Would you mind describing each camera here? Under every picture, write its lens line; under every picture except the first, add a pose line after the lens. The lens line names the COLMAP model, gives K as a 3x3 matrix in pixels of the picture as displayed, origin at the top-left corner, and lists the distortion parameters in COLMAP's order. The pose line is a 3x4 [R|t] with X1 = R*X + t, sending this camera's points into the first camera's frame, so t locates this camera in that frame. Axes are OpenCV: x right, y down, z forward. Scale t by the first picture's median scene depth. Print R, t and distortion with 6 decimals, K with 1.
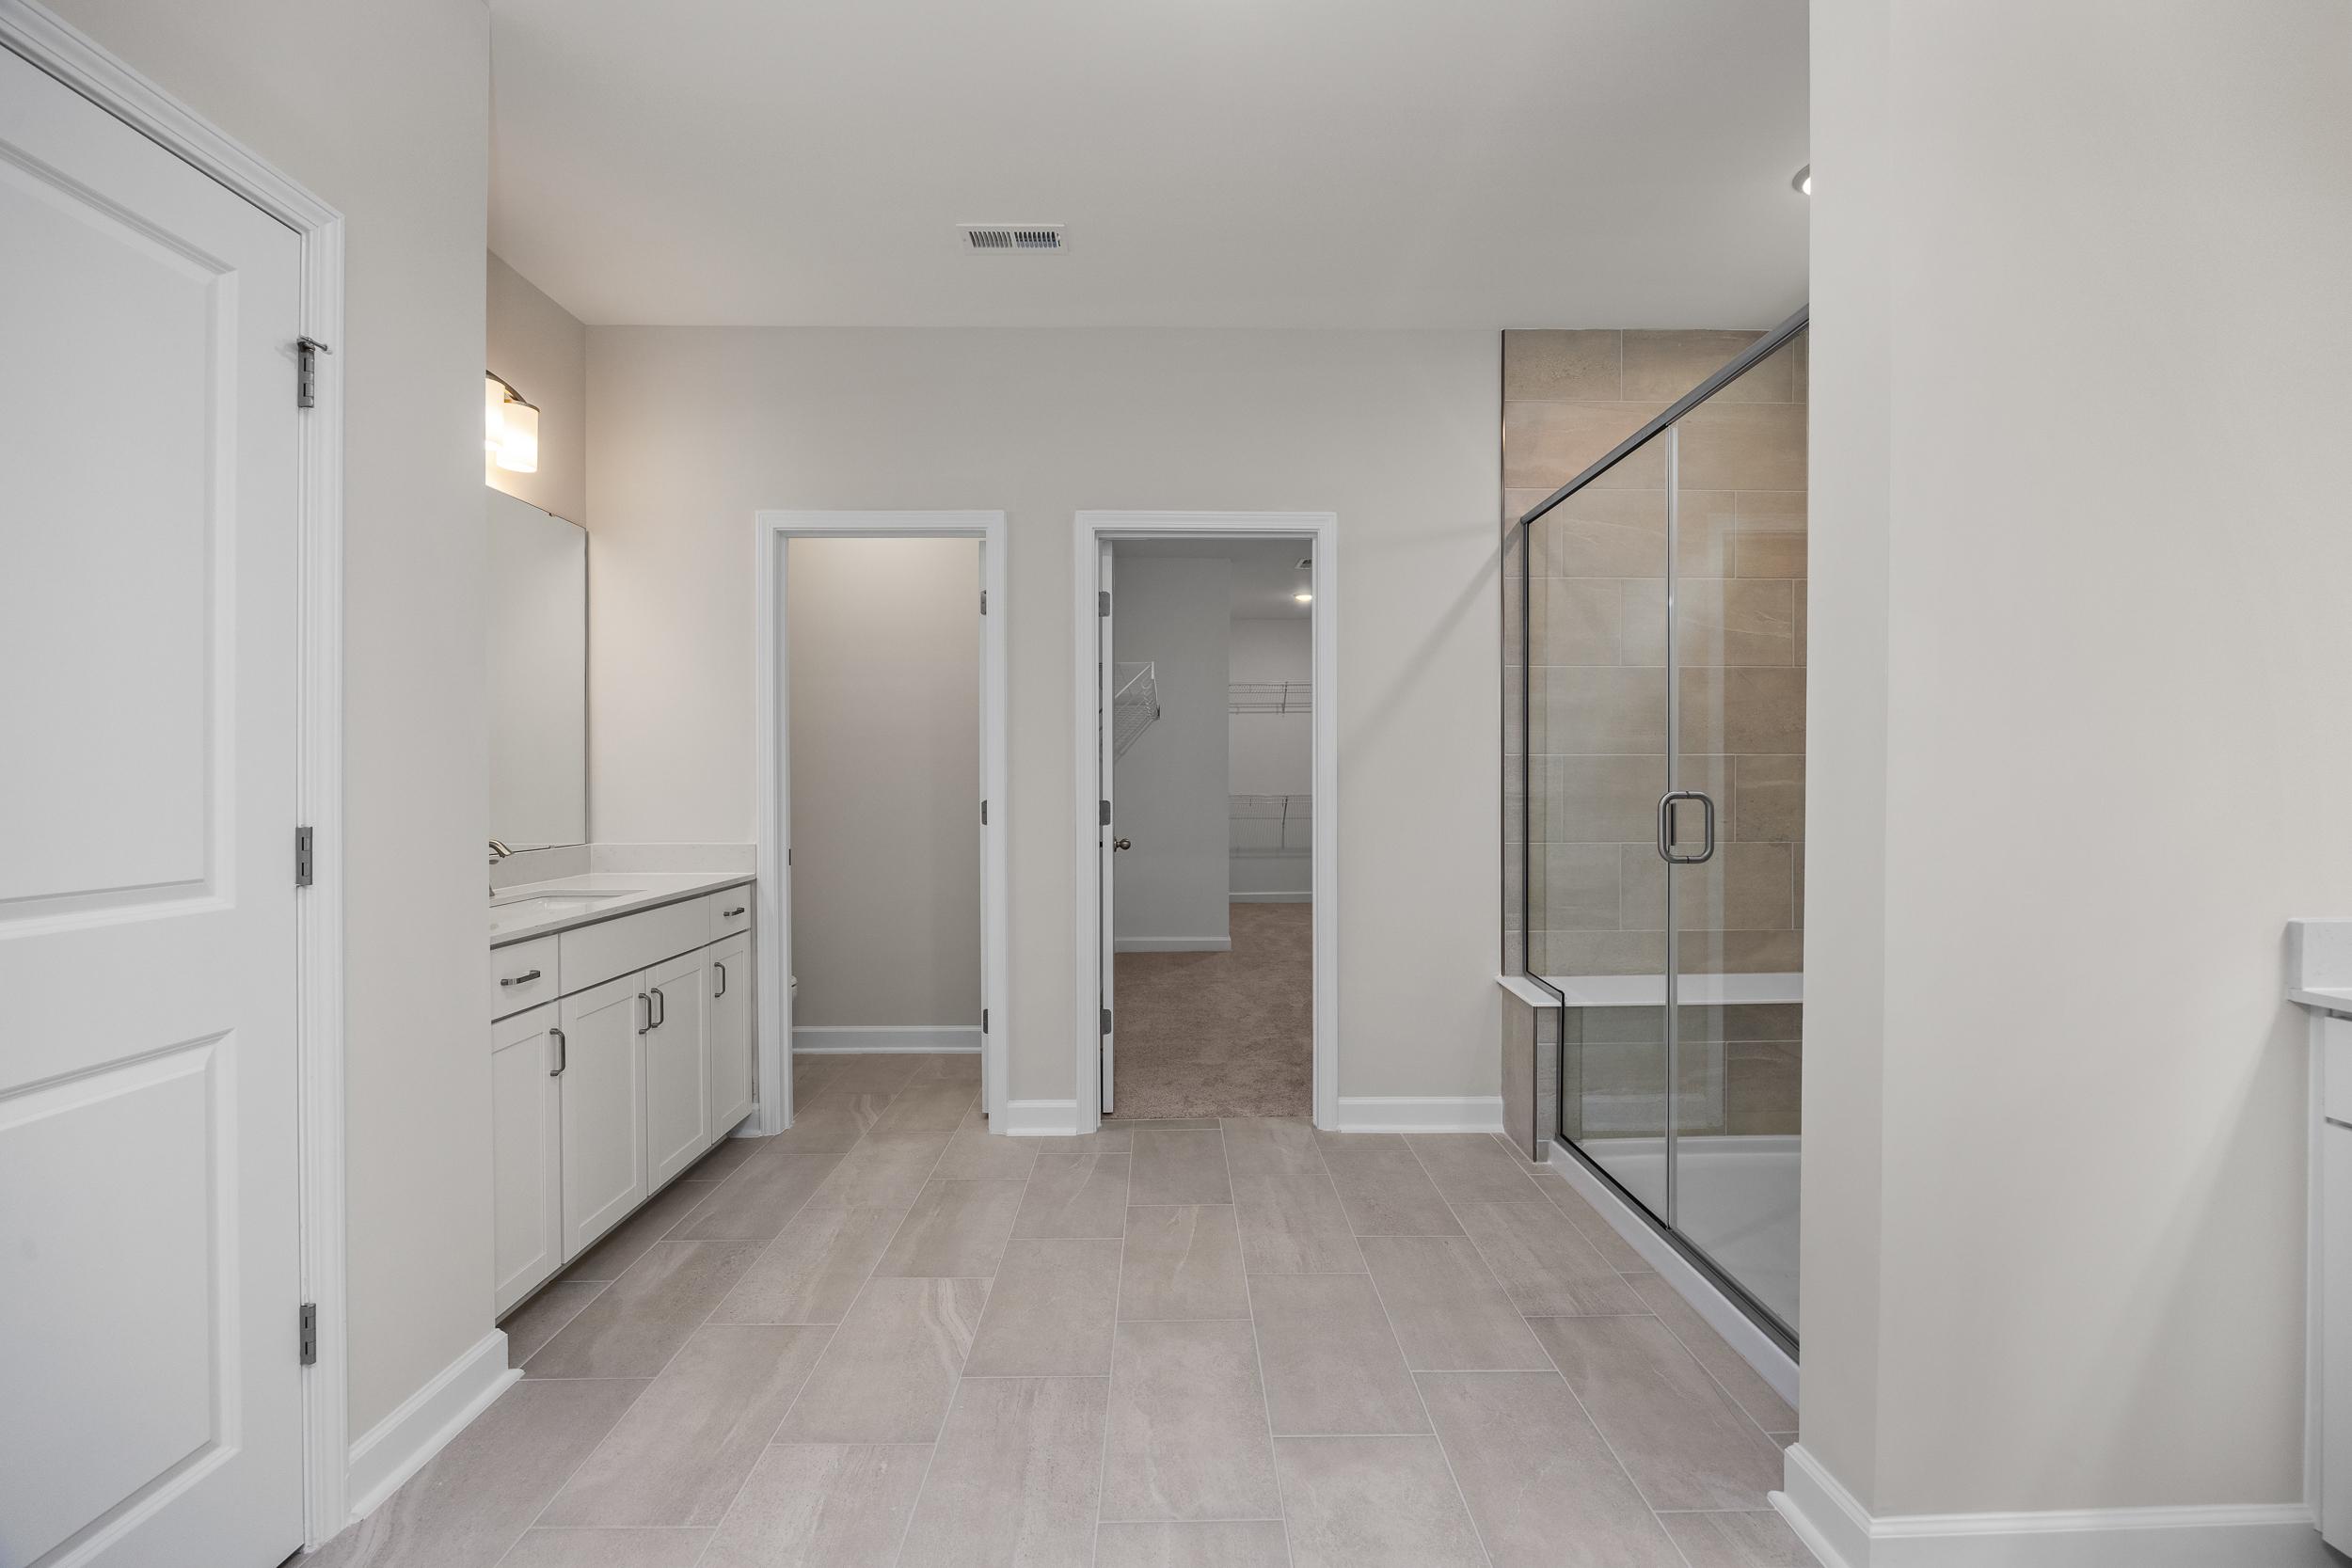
lens RADIAL K [[977.7, 0, 1180.4], [0, 977.7, 788.1], [0, 0, 1]] dist [-0.013427, 0.000162]
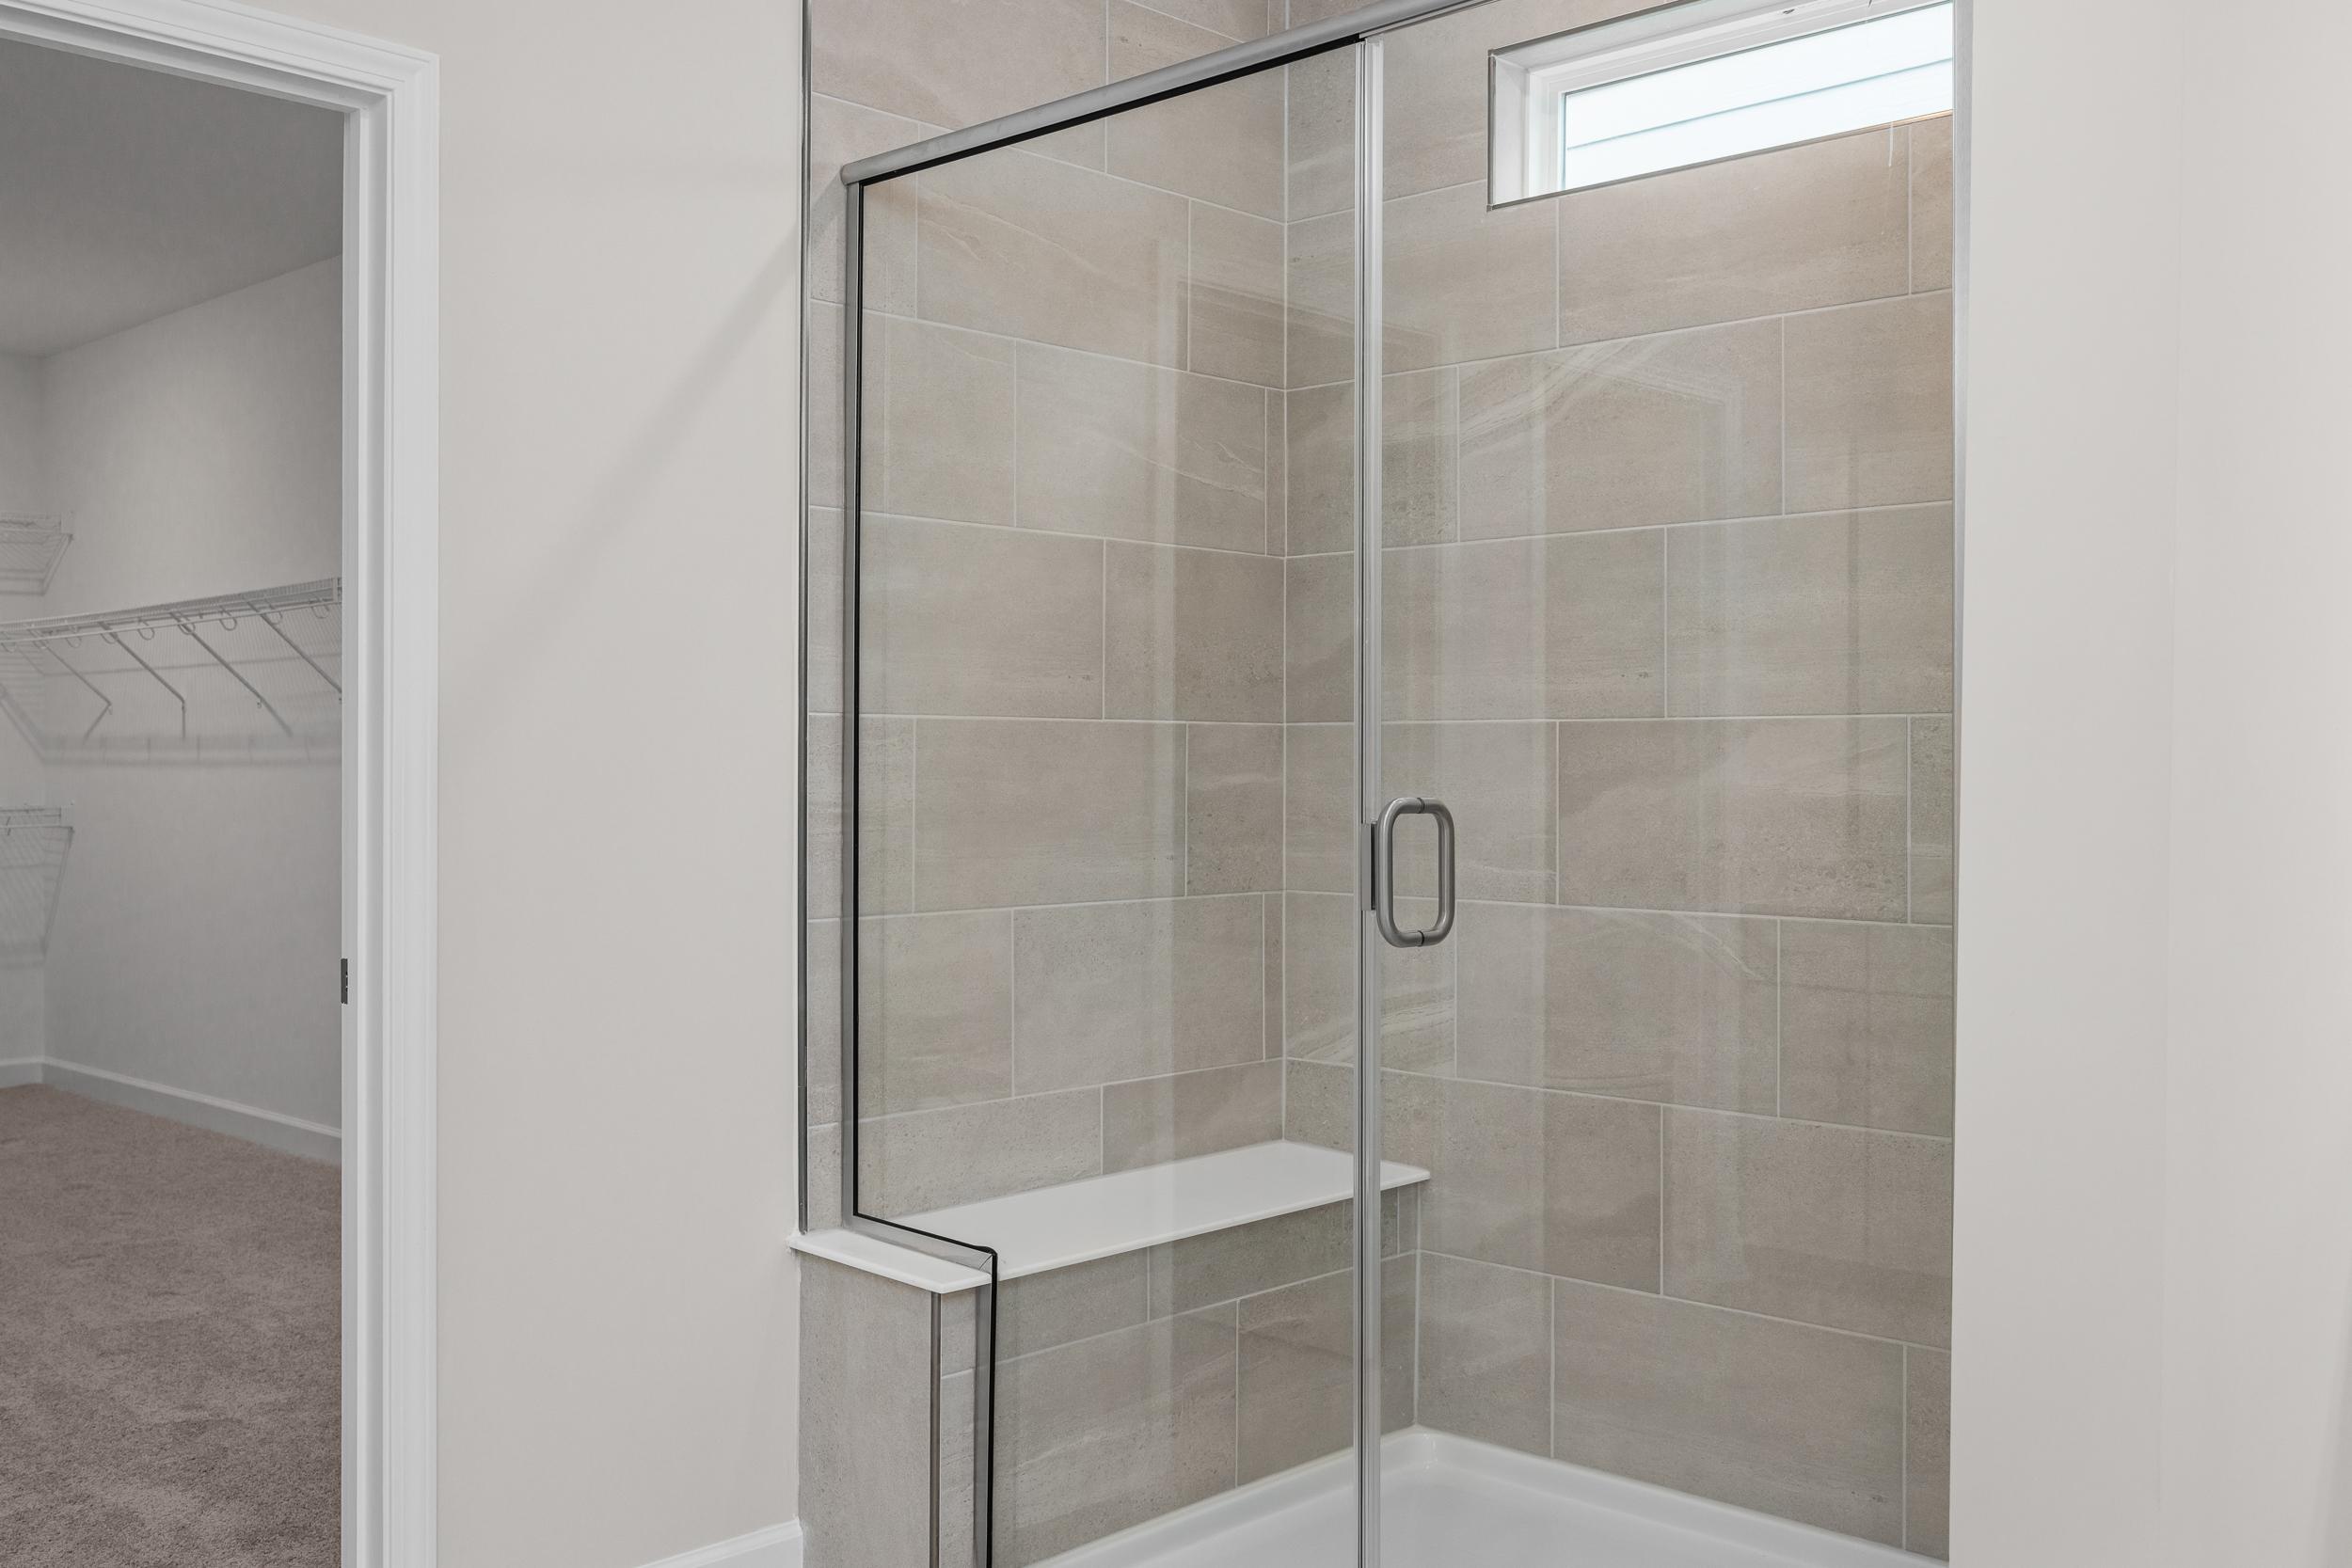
lens RADIAL K [[2153.1, 0, 1175.8], [0, 2153.1, 767.9], [0, 0, 1]] dist [0.005917, 0.000000]
pose [[0.704340, 0.002264, 0.709859, -0.225176], [0.005092, 0.999953, -0.008242, -0.001960], [-0.709845, 0.009420, 0.704295, 0.222498]]
